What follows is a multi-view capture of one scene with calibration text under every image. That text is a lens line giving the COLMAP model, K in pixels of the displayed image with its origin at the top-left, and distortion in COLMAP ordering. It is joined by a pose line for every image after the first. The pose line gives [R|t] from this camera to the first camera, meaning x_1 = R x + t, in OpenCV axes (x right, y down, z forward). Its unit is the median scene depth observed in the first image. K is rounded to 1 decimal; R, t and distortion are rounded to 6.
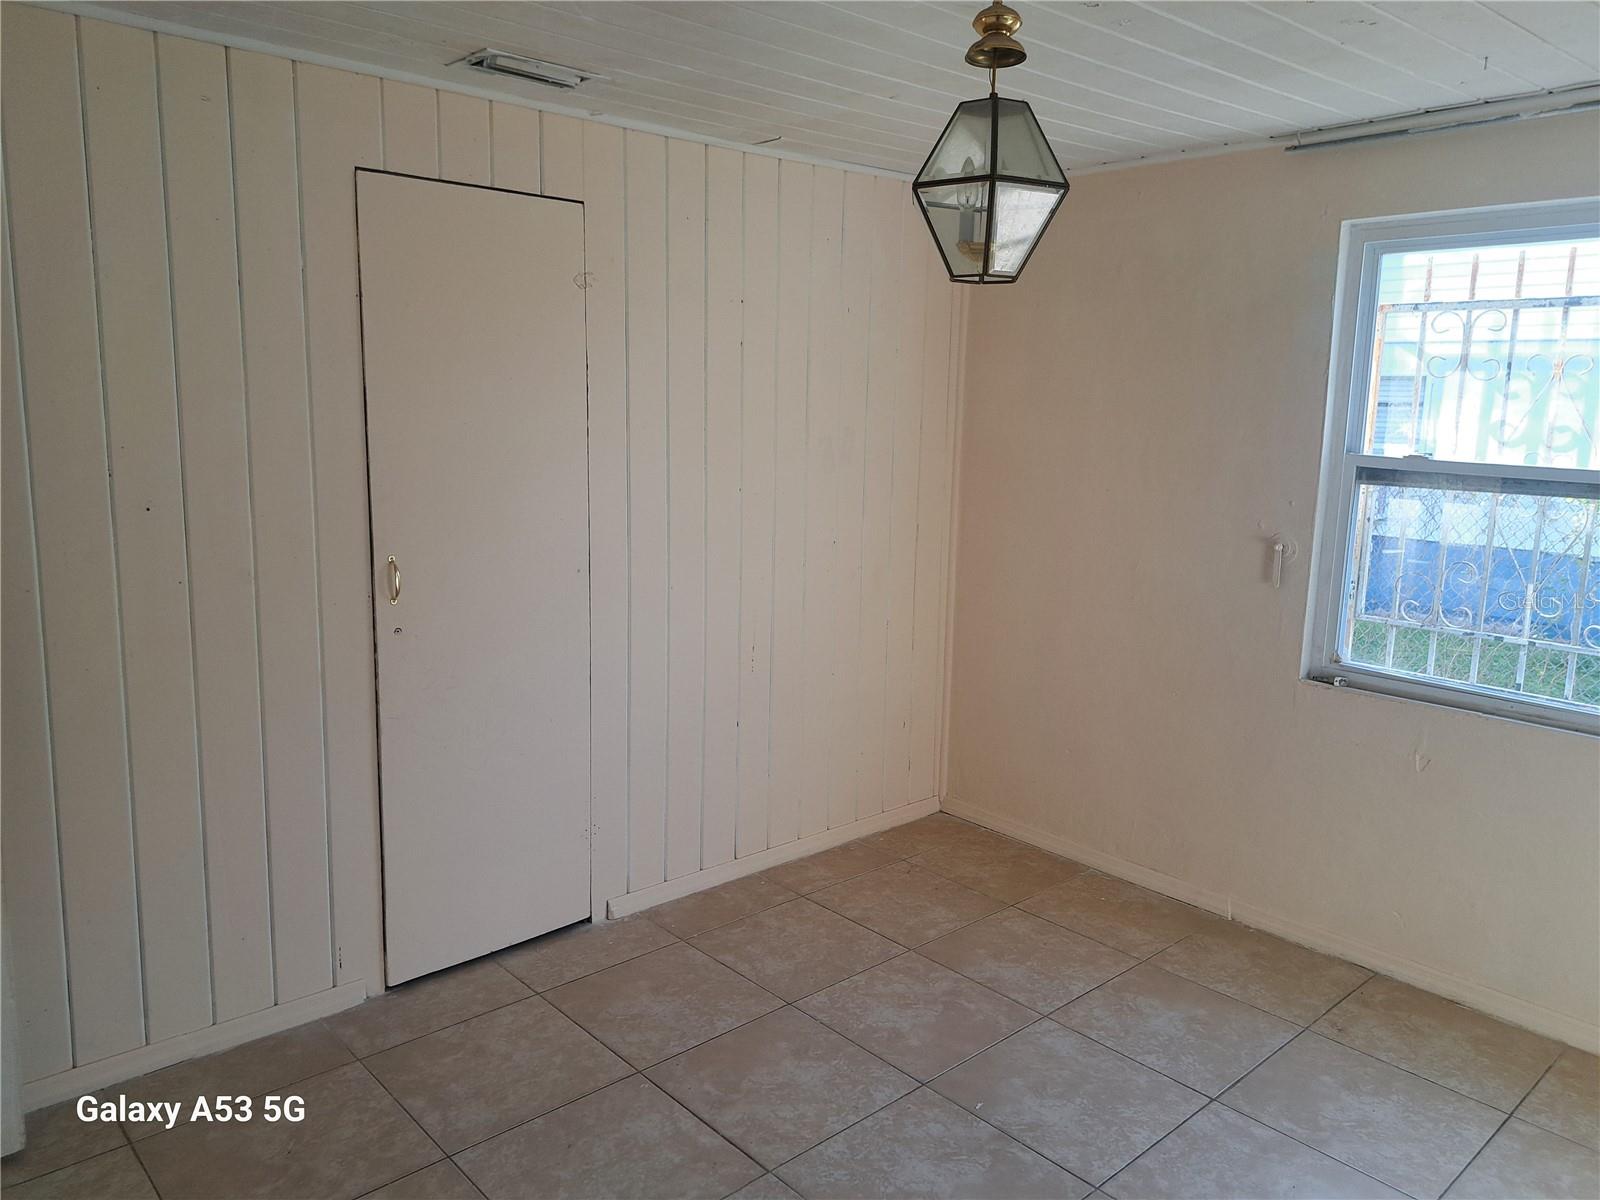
lens RADIAL K [[1149.7, 0, 814.3], [0, 1149.7, 583.6], [0, 0, 1]] dist [0.014608, -0.012955]
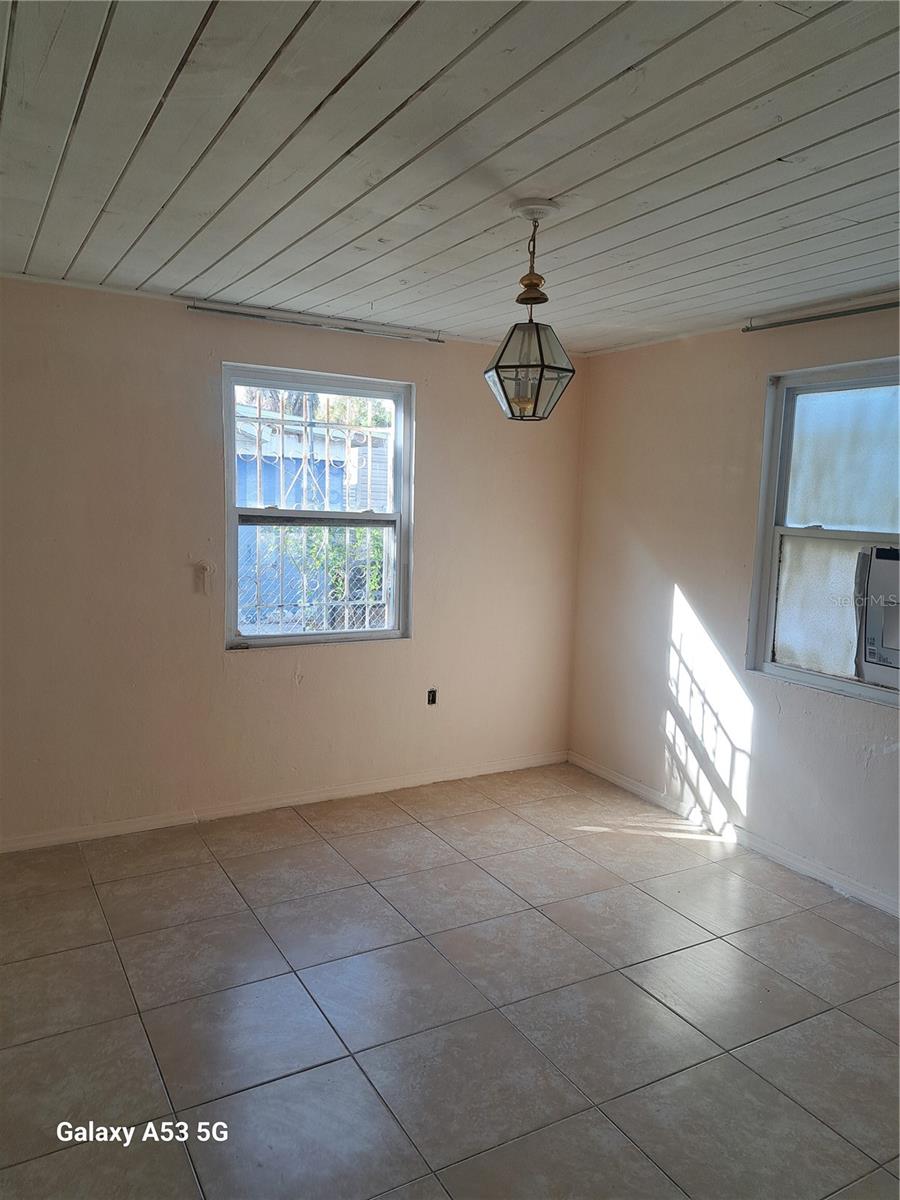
lens RADIAL K [[862.3, 0, 460.9], [0, 862.3, 606.5], [0, 0, 1]] dist [0.014608, -0.012955]
pose [[0.206686, -0.145073, 0.967592, -0.678008], [0.127524, 0.984504, 0.120368, -0.082043], [-0.970061, 0.098513, 0.221983, 0.444702]]
